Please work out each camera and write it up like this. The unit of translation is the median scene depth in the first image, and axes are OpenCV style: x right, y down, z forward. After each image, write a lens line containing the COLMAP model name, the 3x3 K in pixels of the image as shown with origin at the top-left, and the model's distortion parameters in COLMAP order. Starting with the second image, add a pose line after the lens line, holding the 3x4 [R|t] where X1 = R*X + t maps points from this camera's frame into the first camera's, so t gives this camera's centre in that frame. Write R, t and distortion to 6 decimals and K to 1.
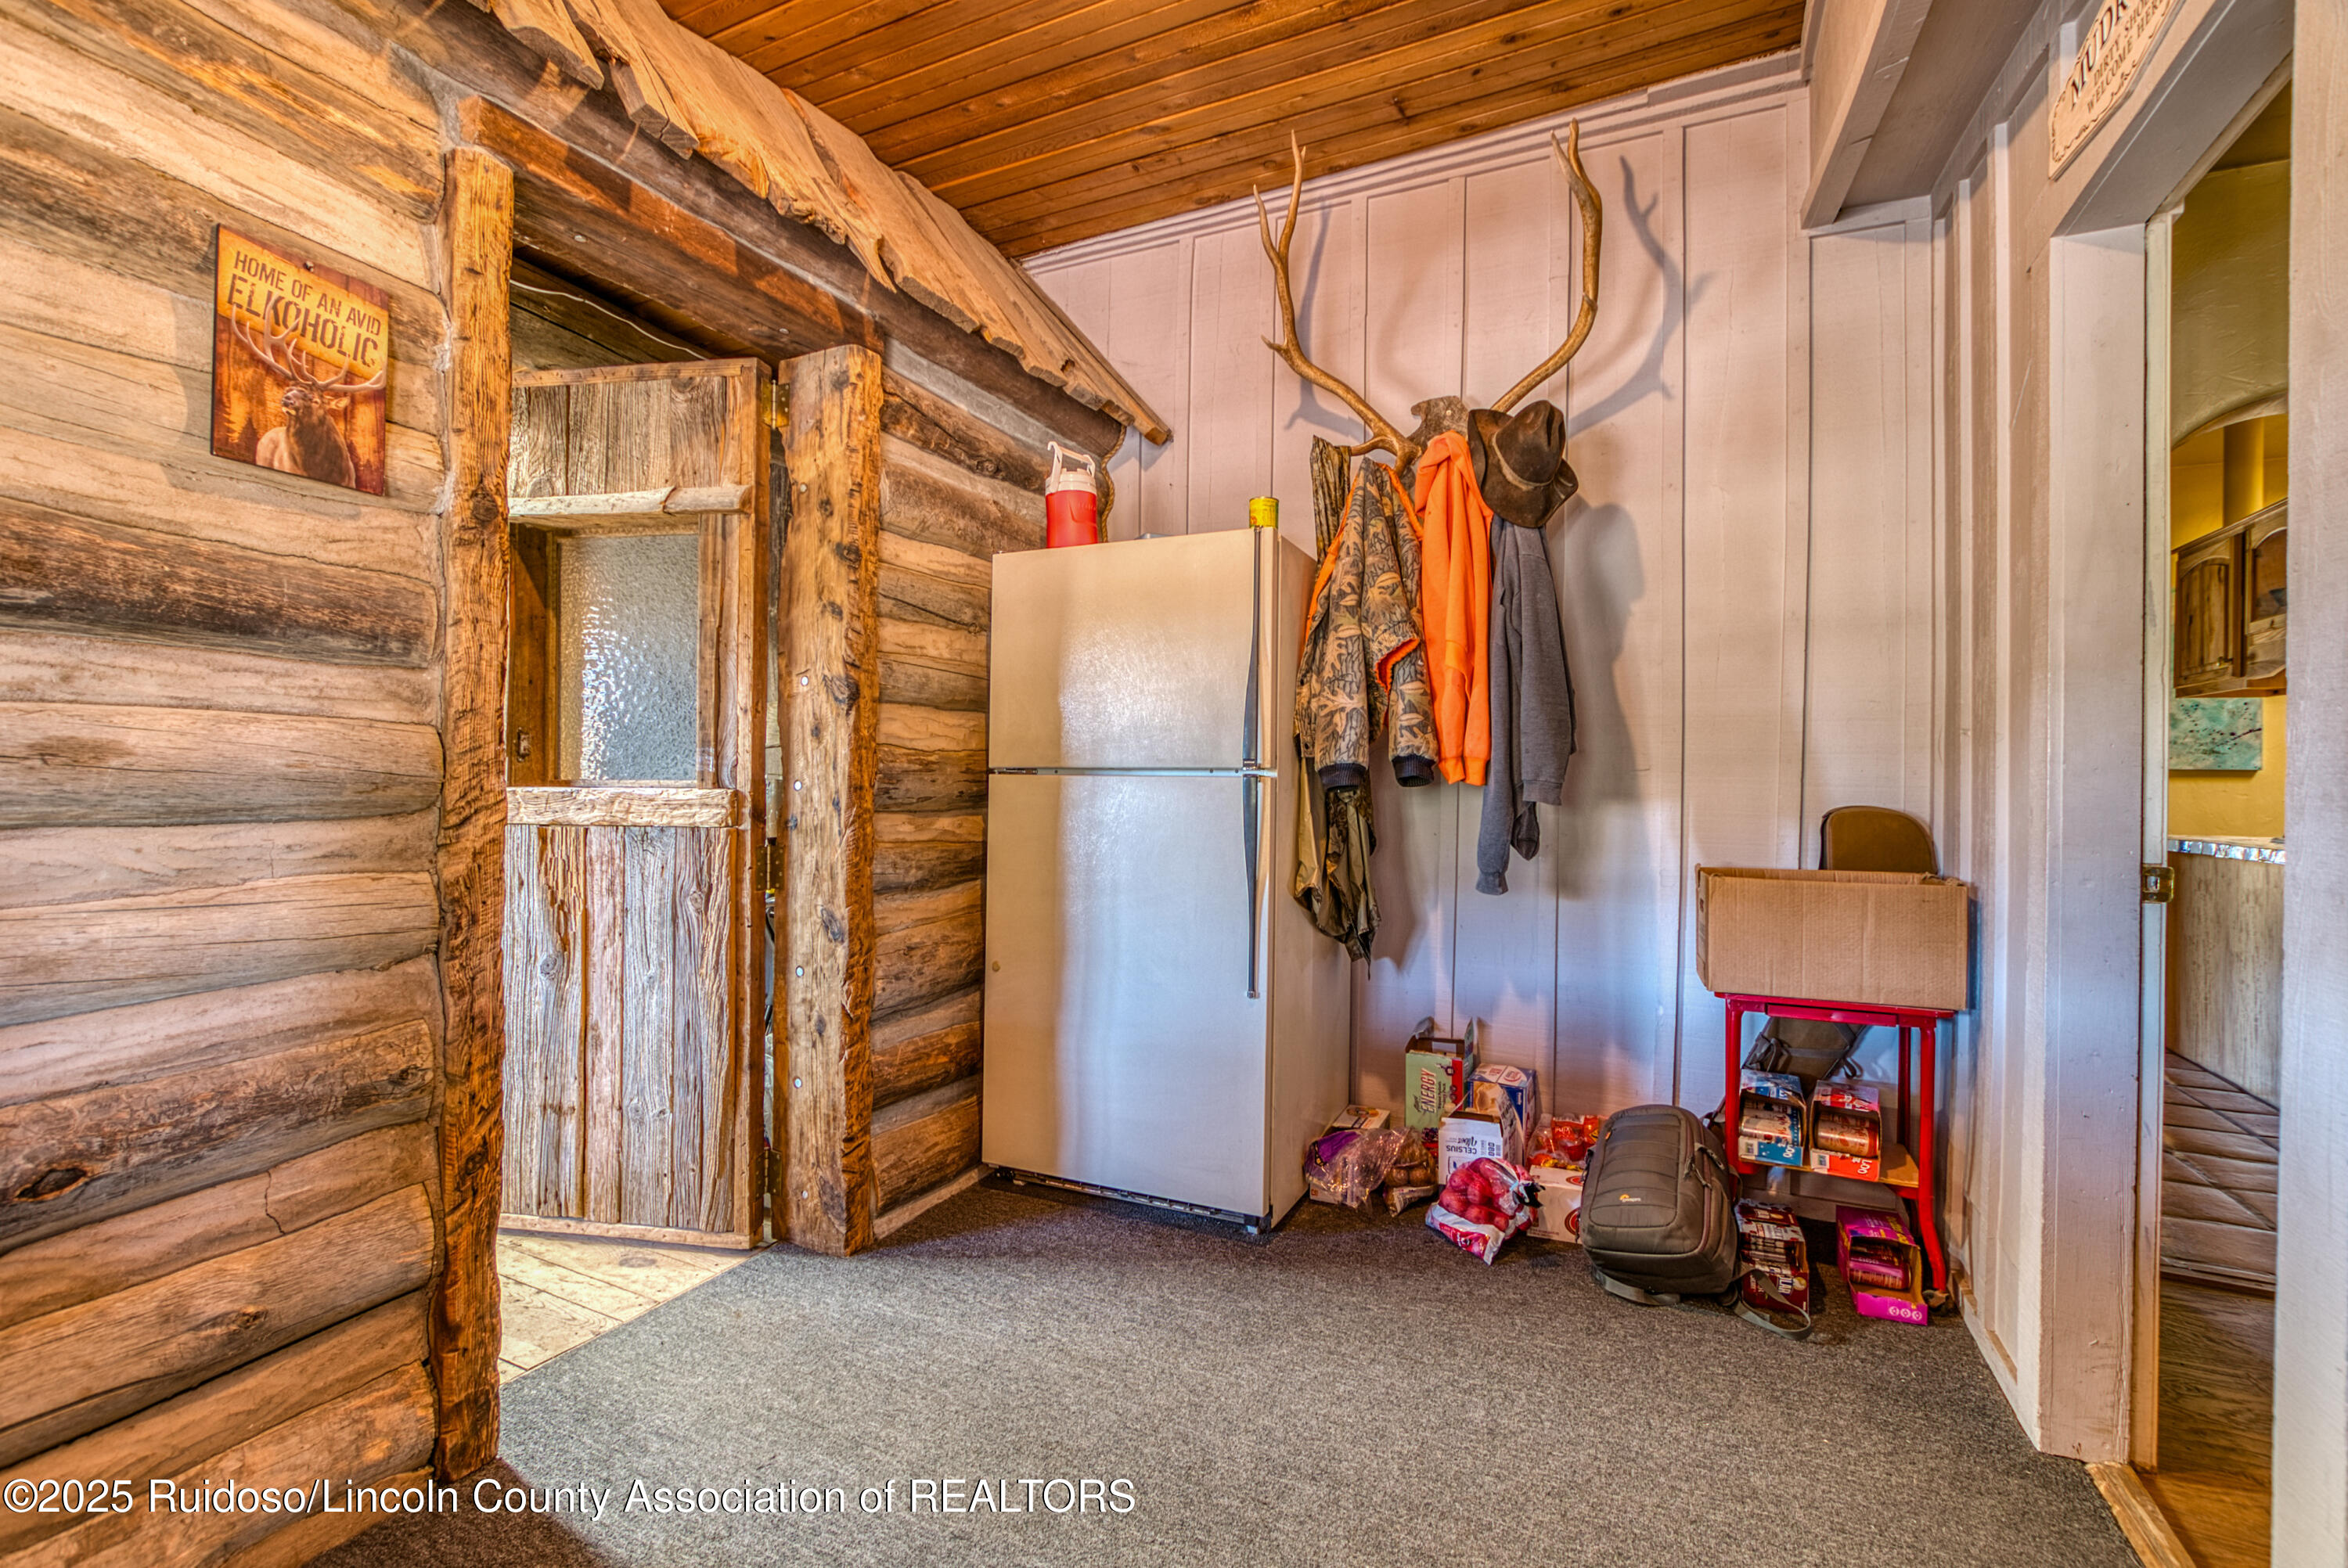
lens RADIAL K [[1046.4, 0, 1174.0], [0, 1046.4, 784.0], [0, 0, 1]] dist [-0.018205, 0.000459]
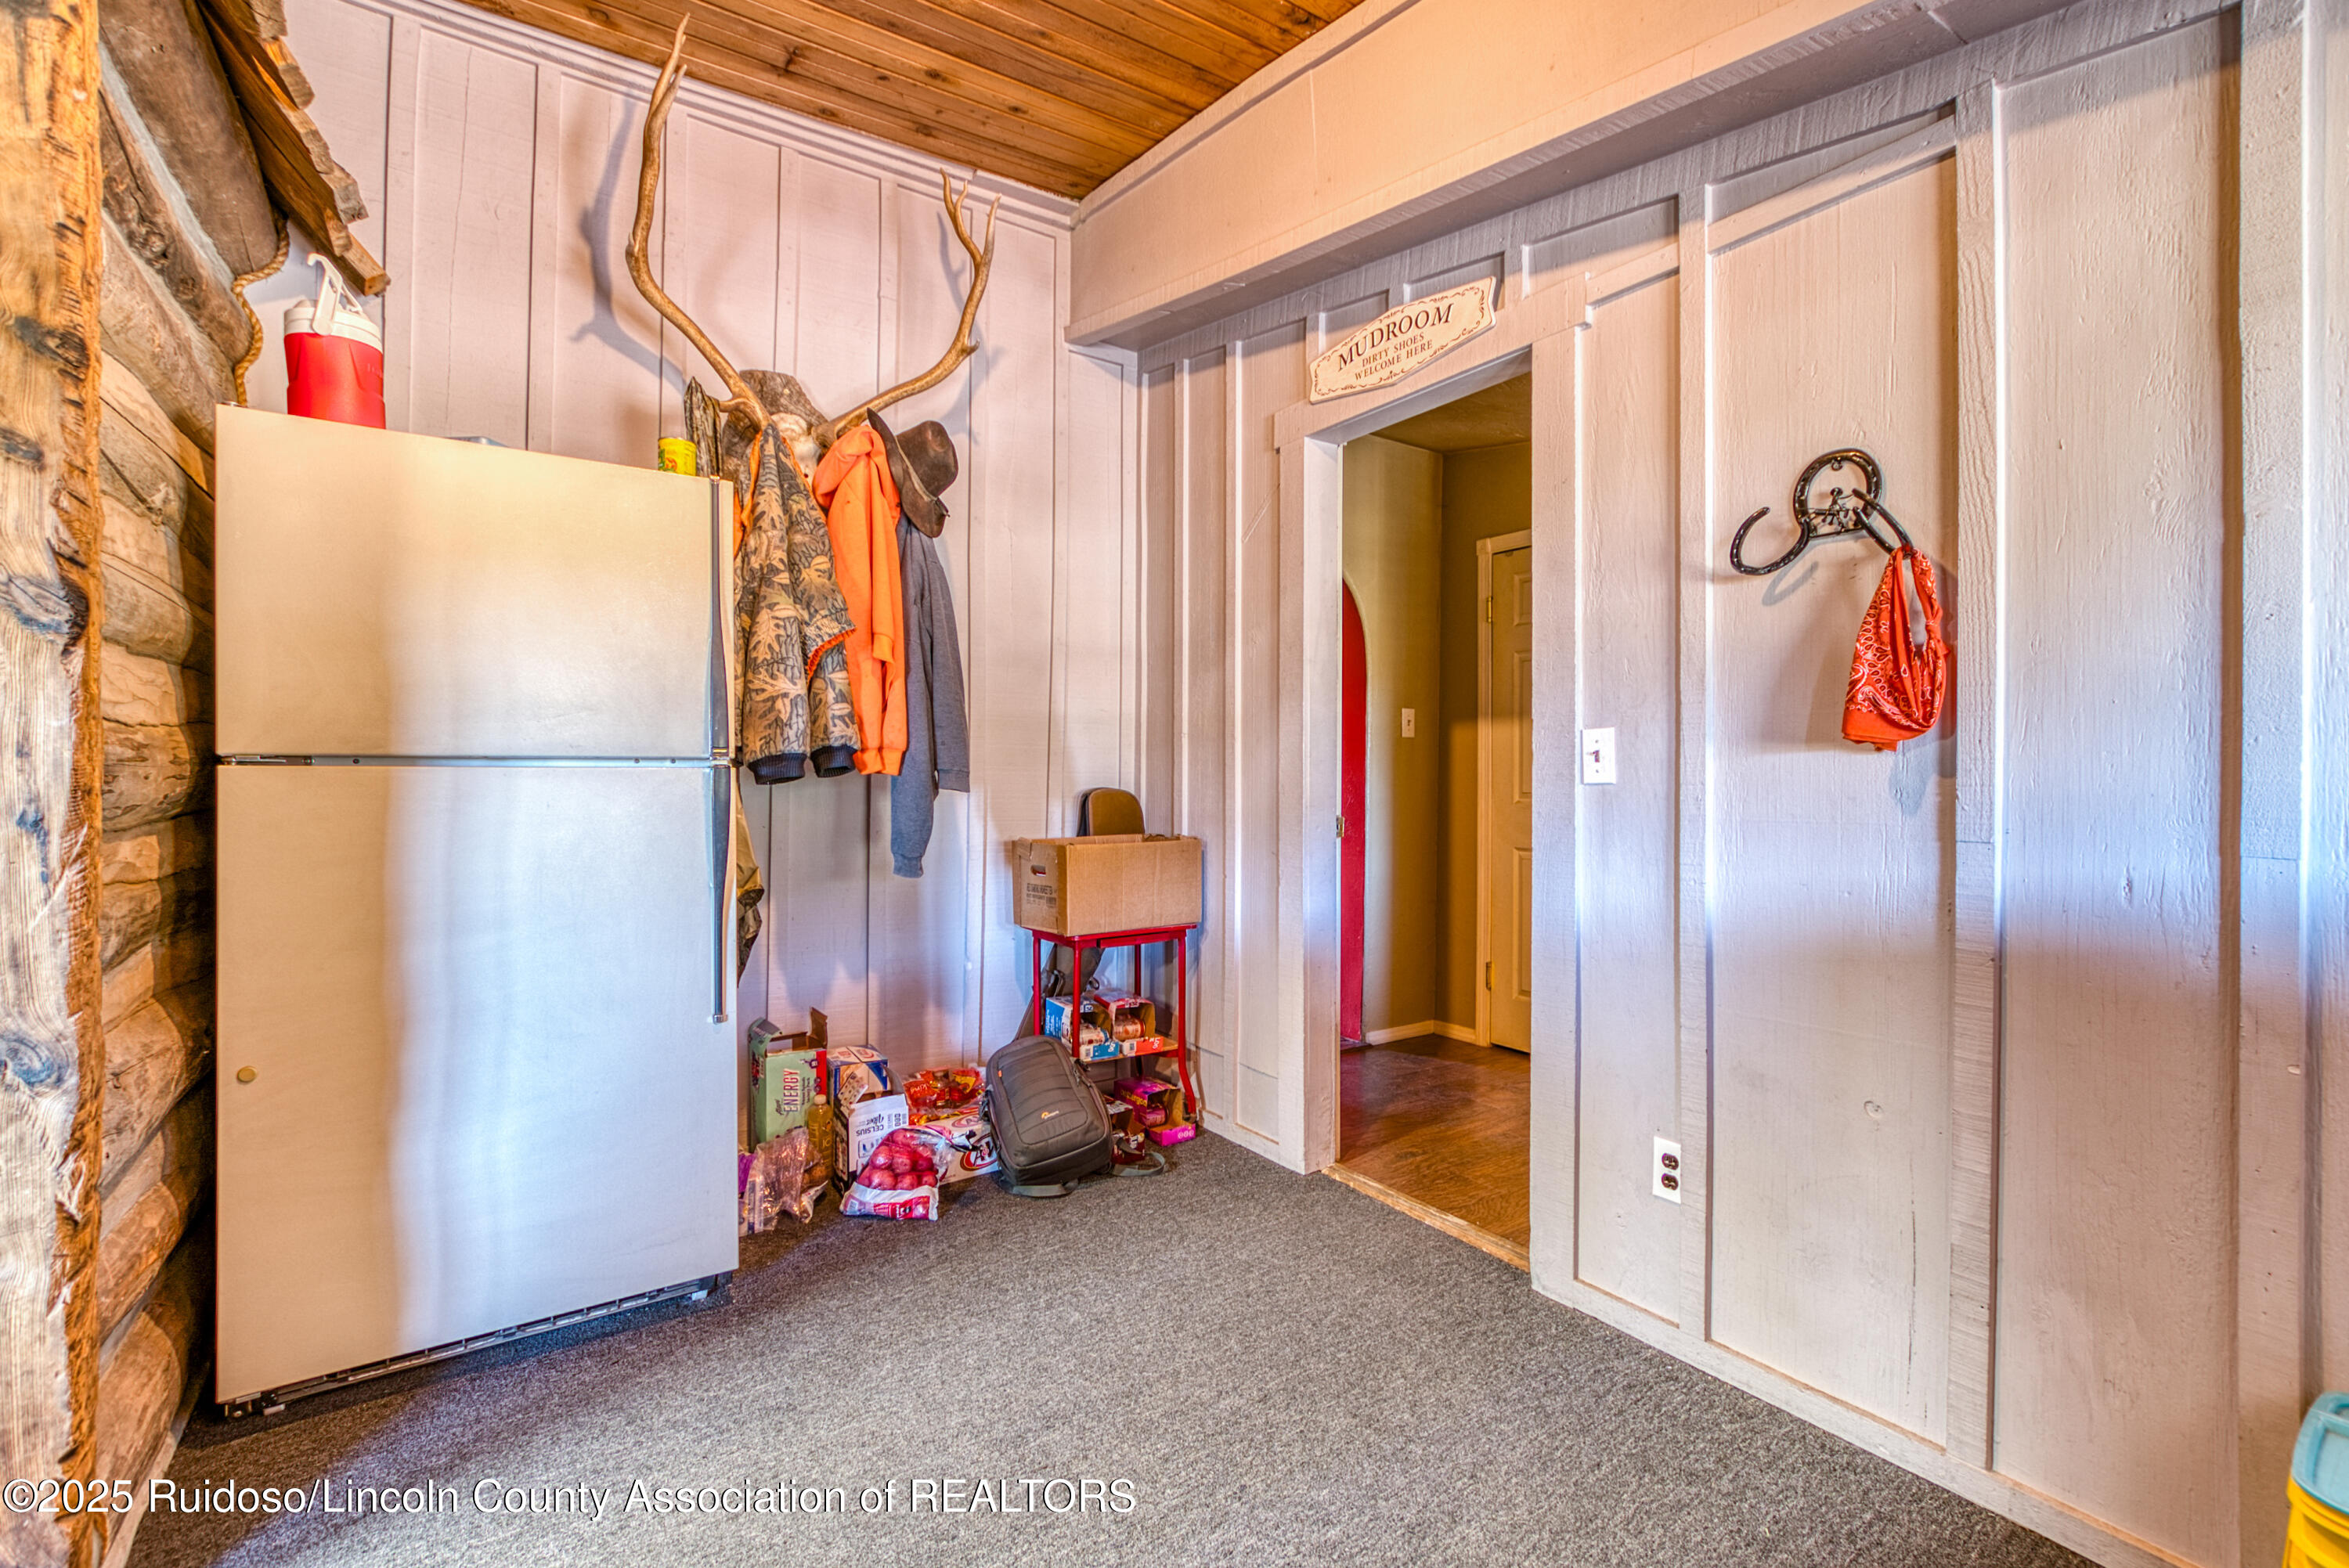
lens RADIAL K [[1034.5, 0, 1186.1], [0, 1034.5, 788.9], [0, 0, 1]] dist [-0.002768, 0.000545]
pose [[0.493665, -0.021044, 0.869397, -0.467863], [0.007586, 0.999773, 0.019893, -0.003583], [-0.869619, -0.003226, 0.493713, 0.236981]]
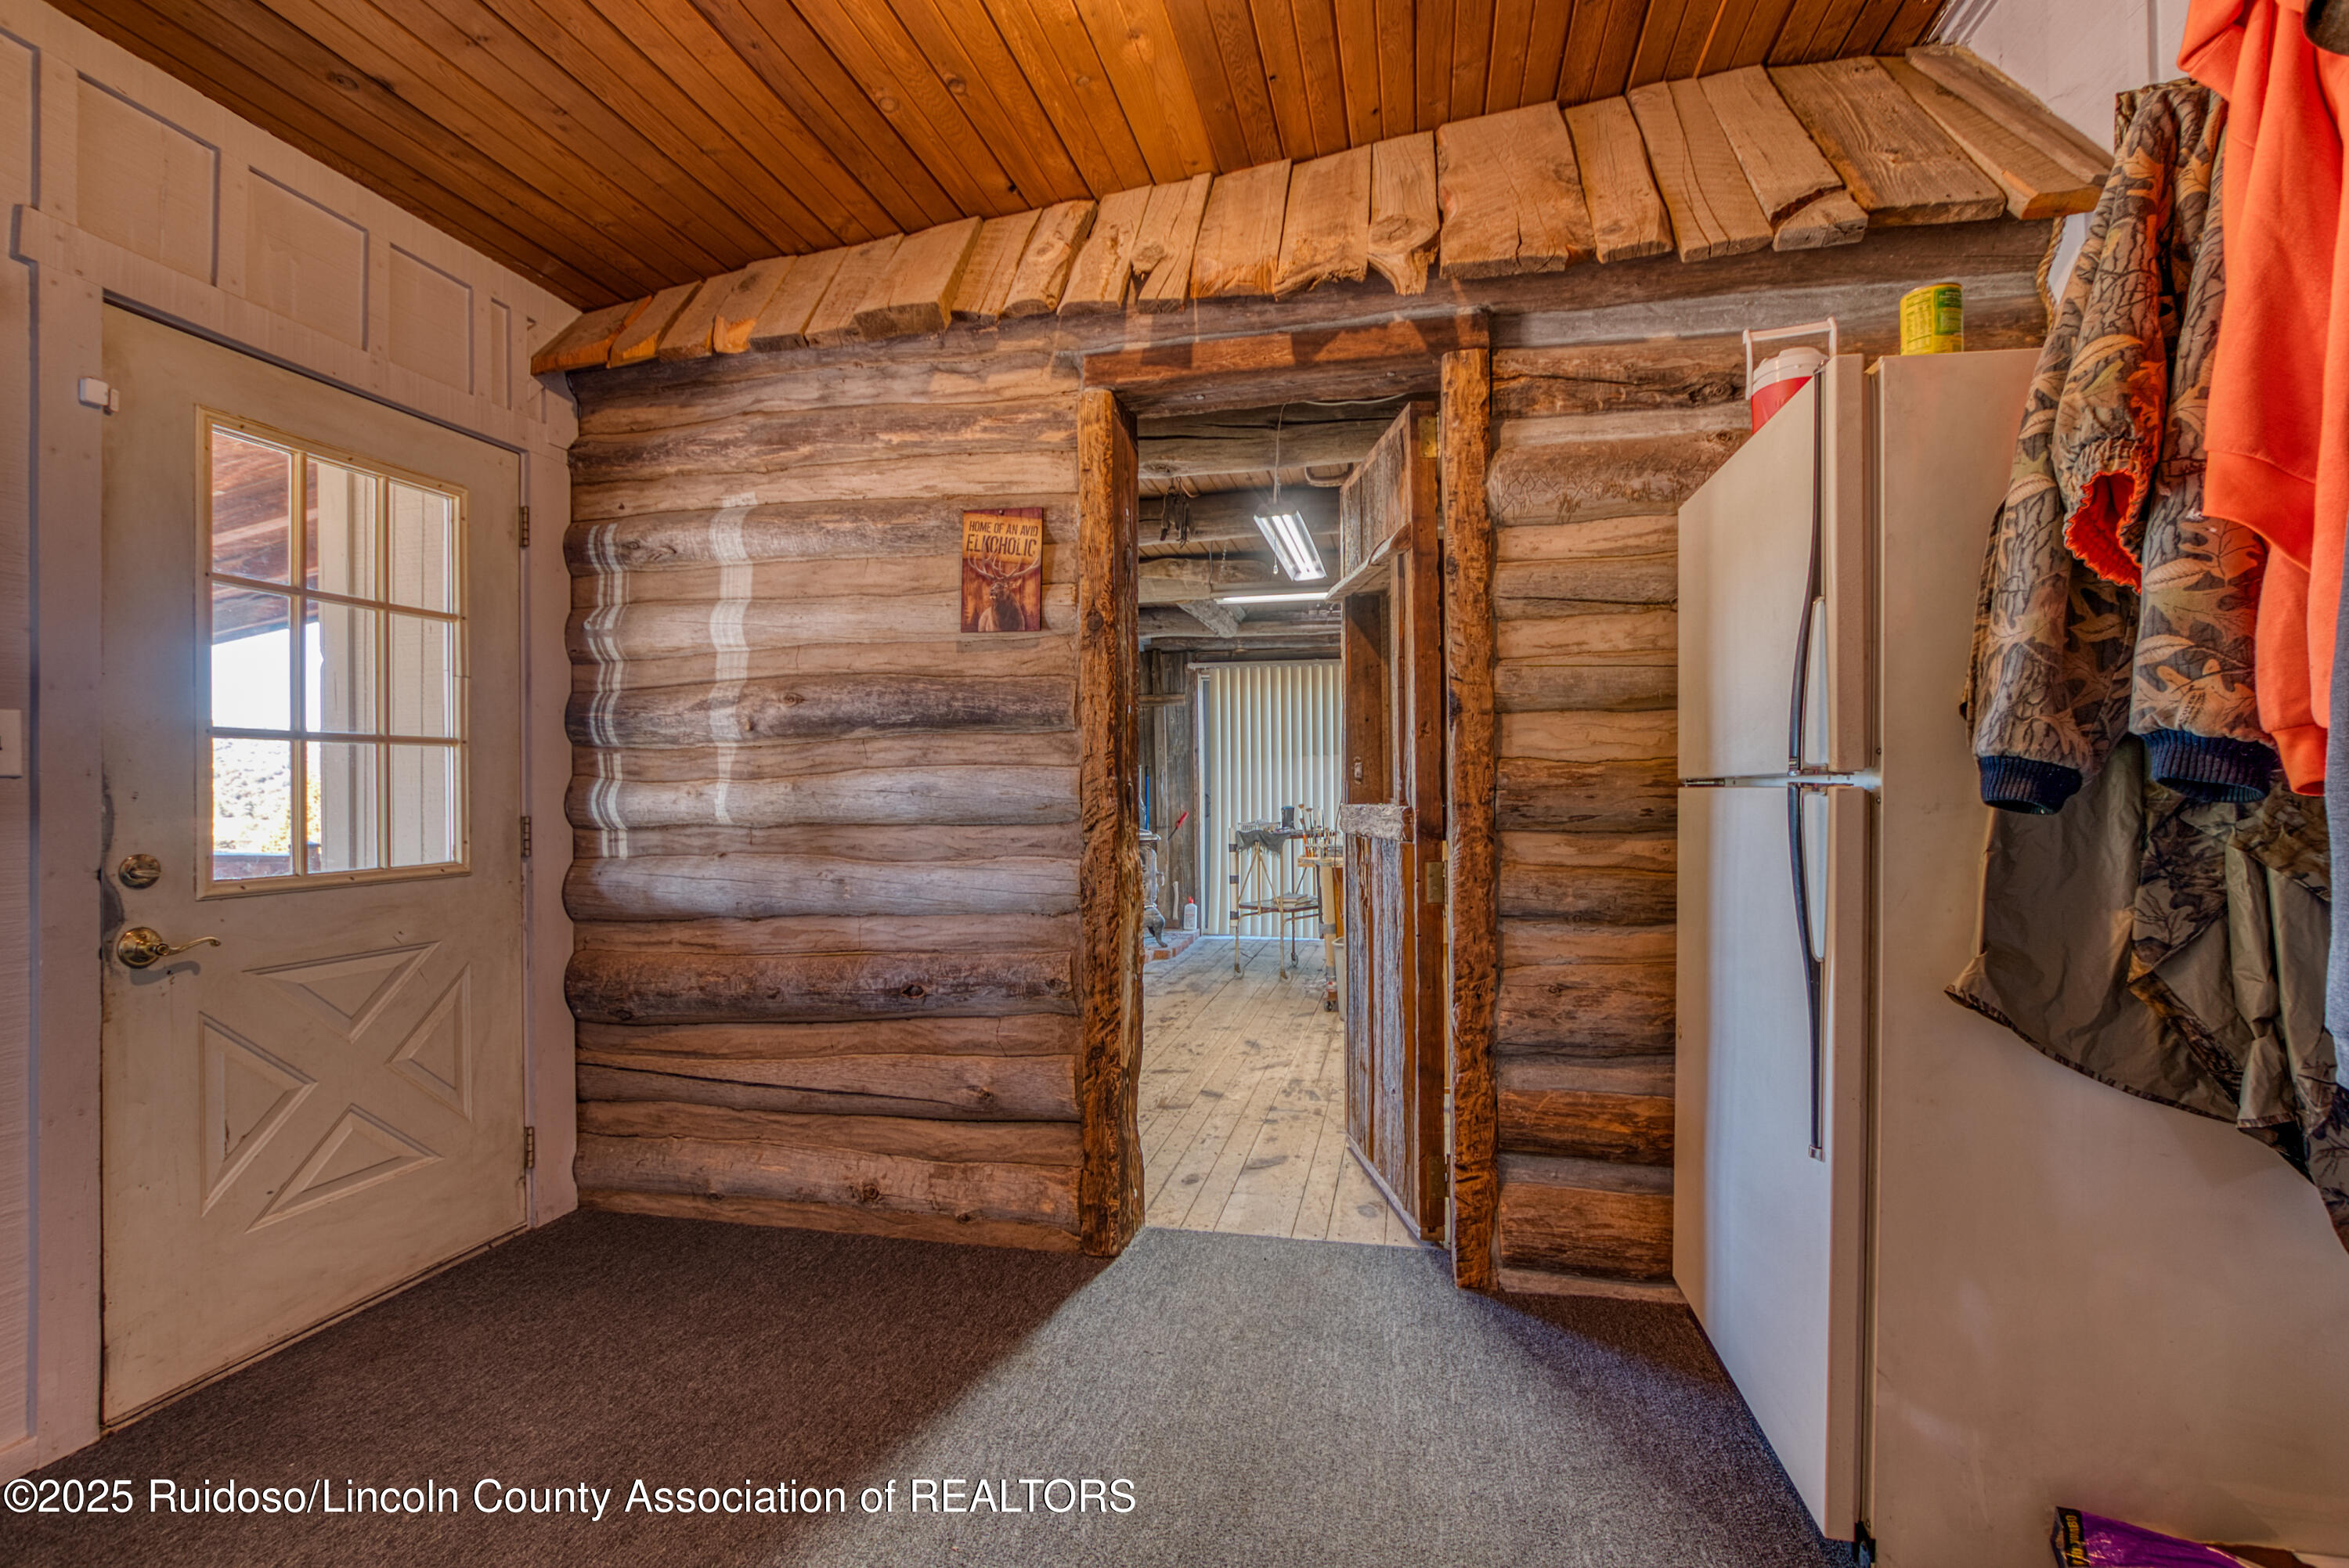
lens RADIAL K [[1048.3, 0, 1176.0], [0, 1048.3, 790.2], [0, 0, 1]] dist [-0.018012, 0.000135]
pose [[0.225961, -0.013588, -0.974042, 0.560459], [0.006152, 0.999903, -0.012521, 0.000399], [0.974117, -0.003163, 0.226023, 0.503772]]
